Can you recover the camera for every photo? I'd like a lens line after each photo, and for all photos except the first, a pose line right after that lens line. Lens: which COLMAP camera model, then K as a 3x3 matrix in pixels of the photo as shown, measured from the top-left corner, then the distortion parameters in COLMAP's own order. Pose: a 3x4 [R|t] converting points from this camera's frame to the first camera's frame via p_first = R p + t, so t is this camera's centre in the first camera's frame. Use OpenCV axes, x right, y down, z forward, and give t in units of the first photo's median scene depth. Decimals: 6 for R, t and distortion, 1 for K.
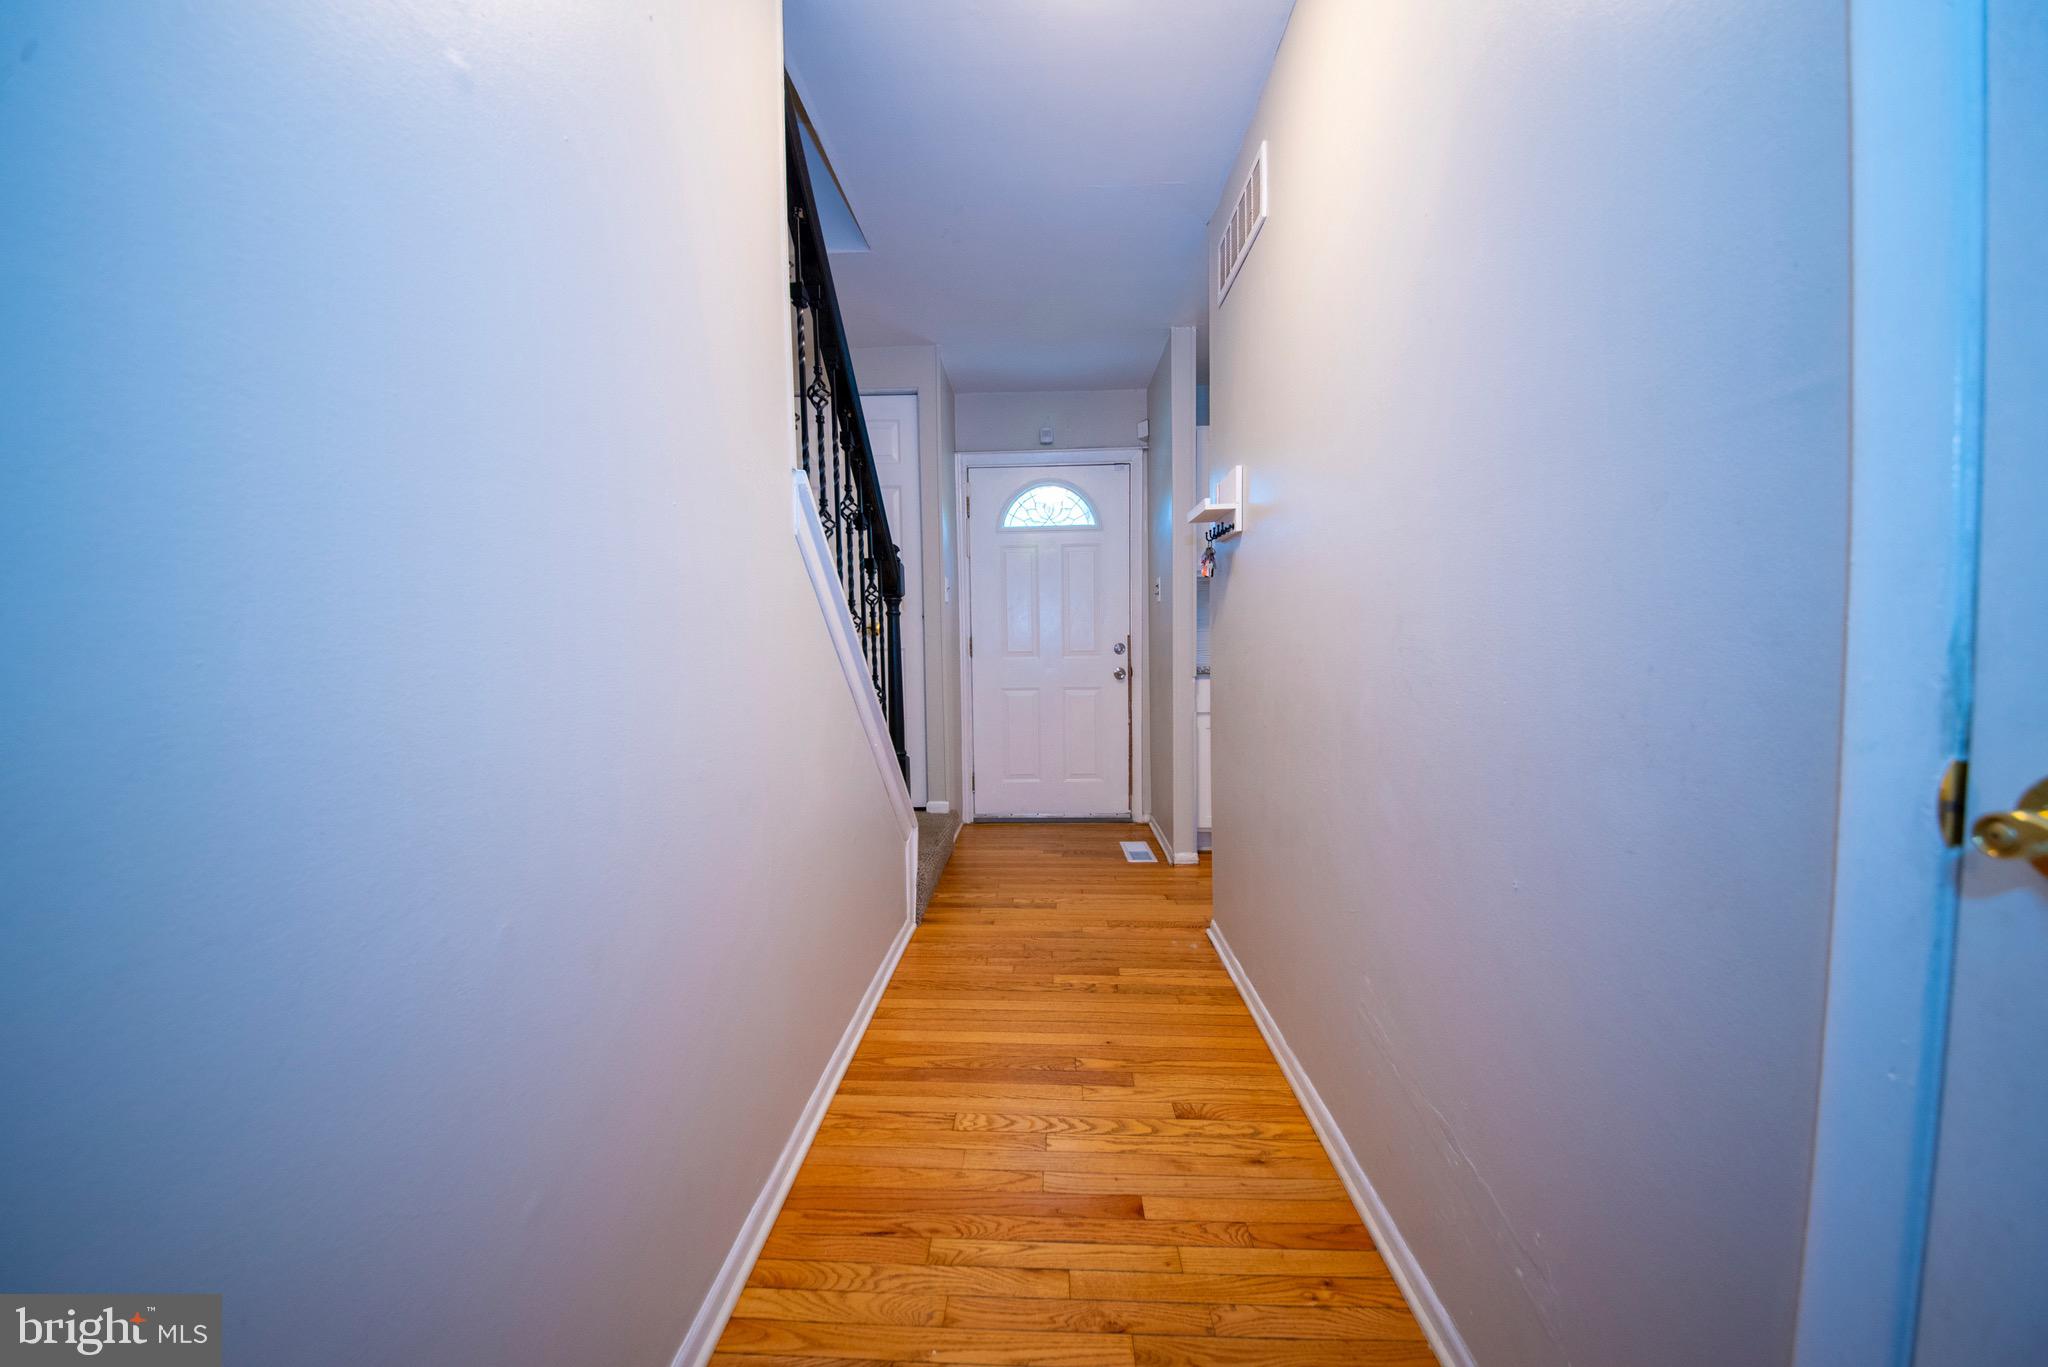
lens RADIAL K [[699.7, 0, 1024.0], [0, 699.7, 683.5], [0, 0, 1]] dist [0.000018, -0.000027]
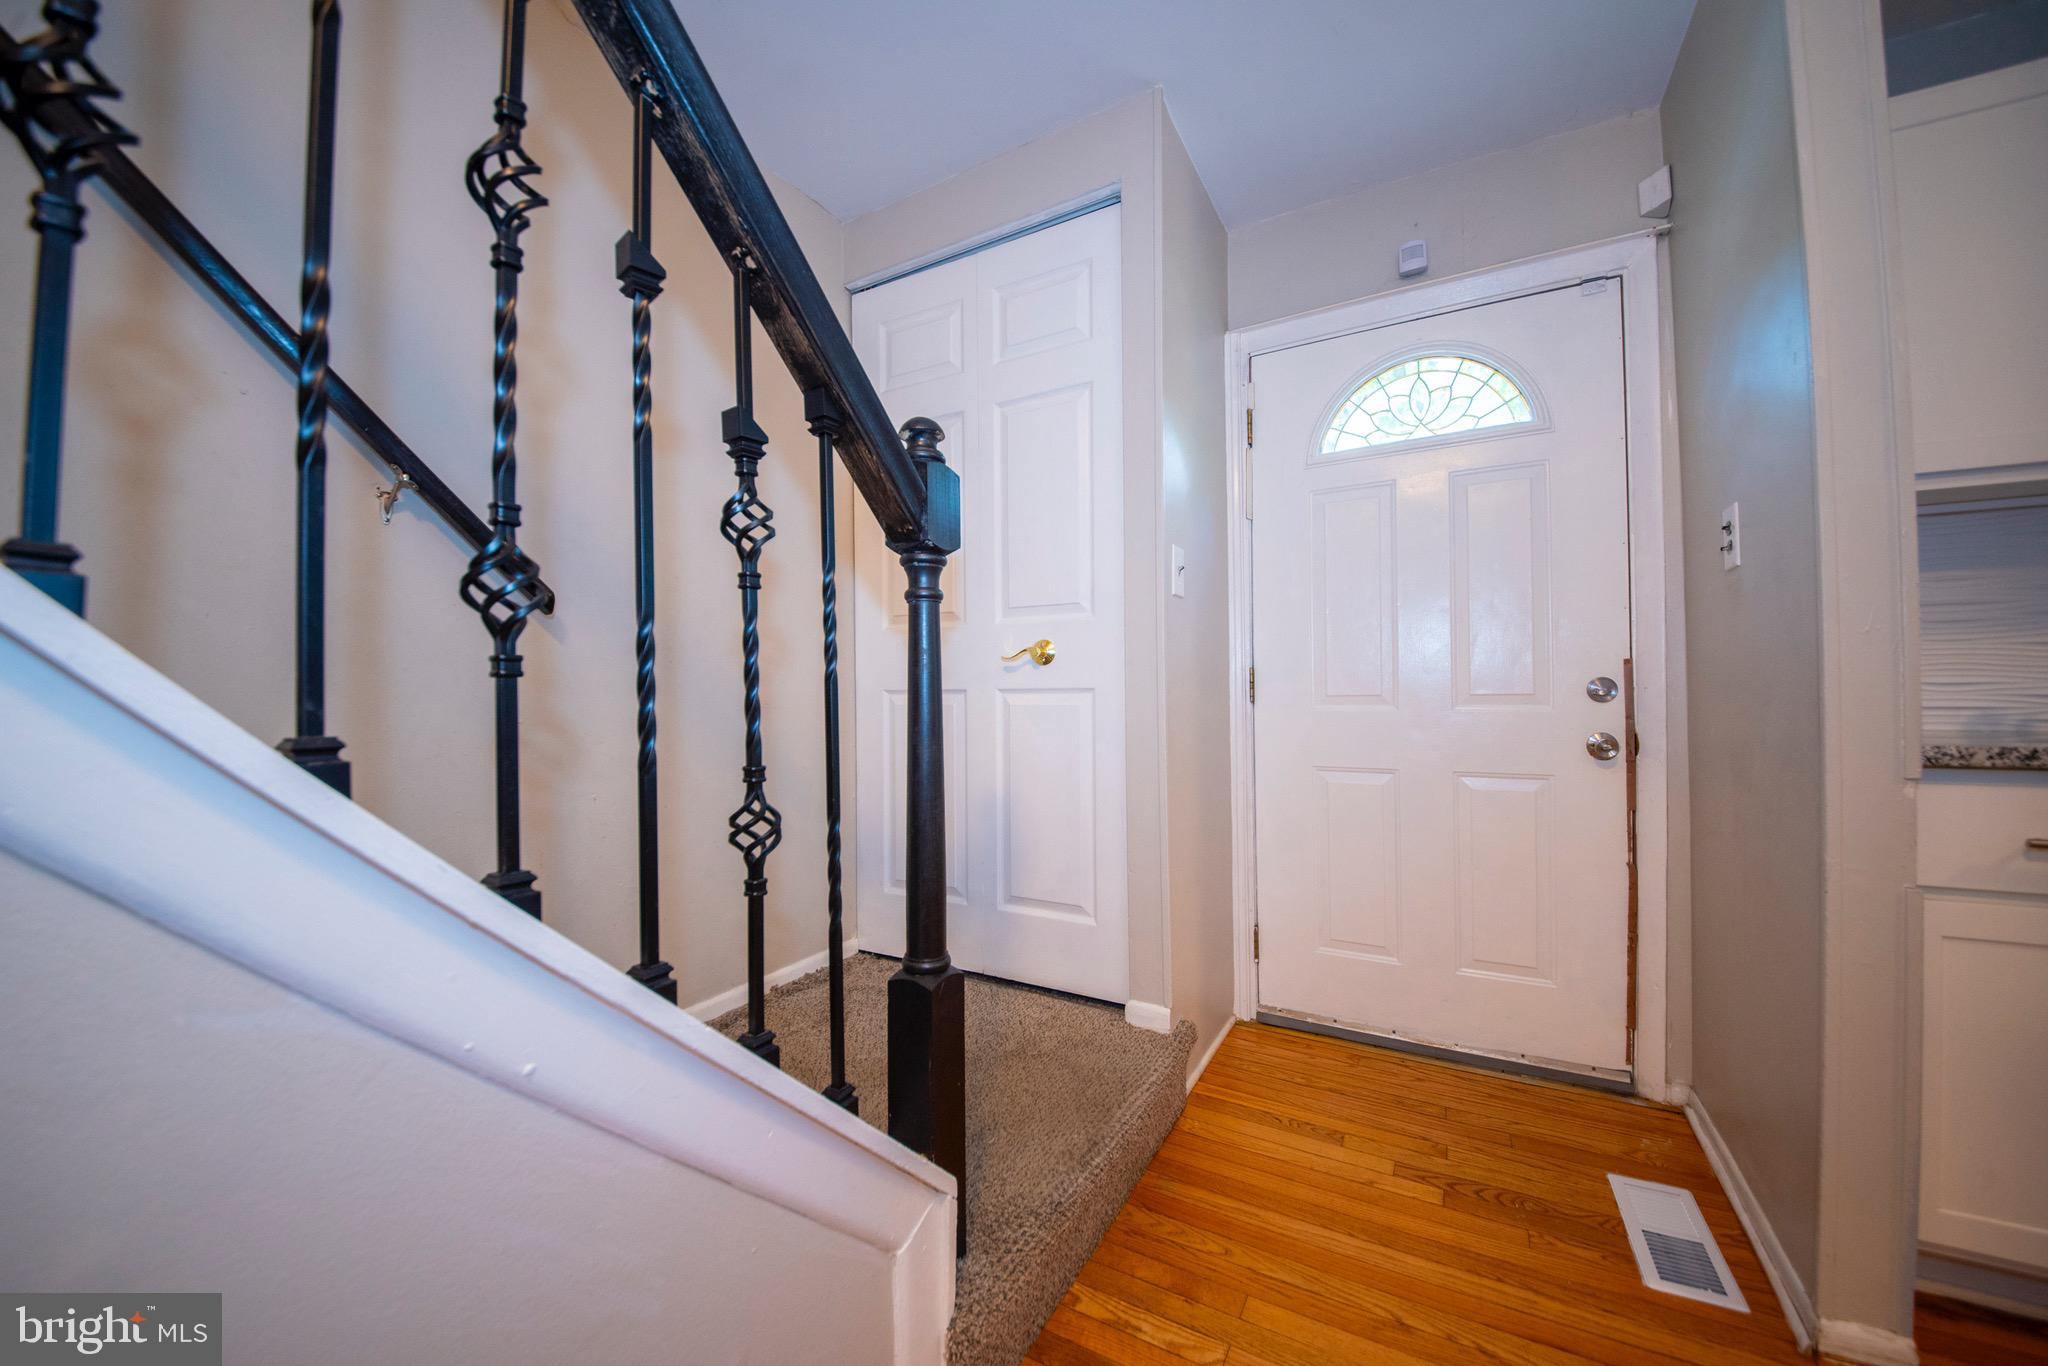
lens RADIAL K [[720.8, 0, 1021.7], [0, 720.8, 697.7], [0, 0, 1]] dist [-0.024791, -0.000137]
pose [[0.877733, 0.002925, -0.479140, 0.030518], [-0.023817, 0.999012, -0.037533, -0.019666], [0.478557, 0.044356, 0.876935, 0.440186]]
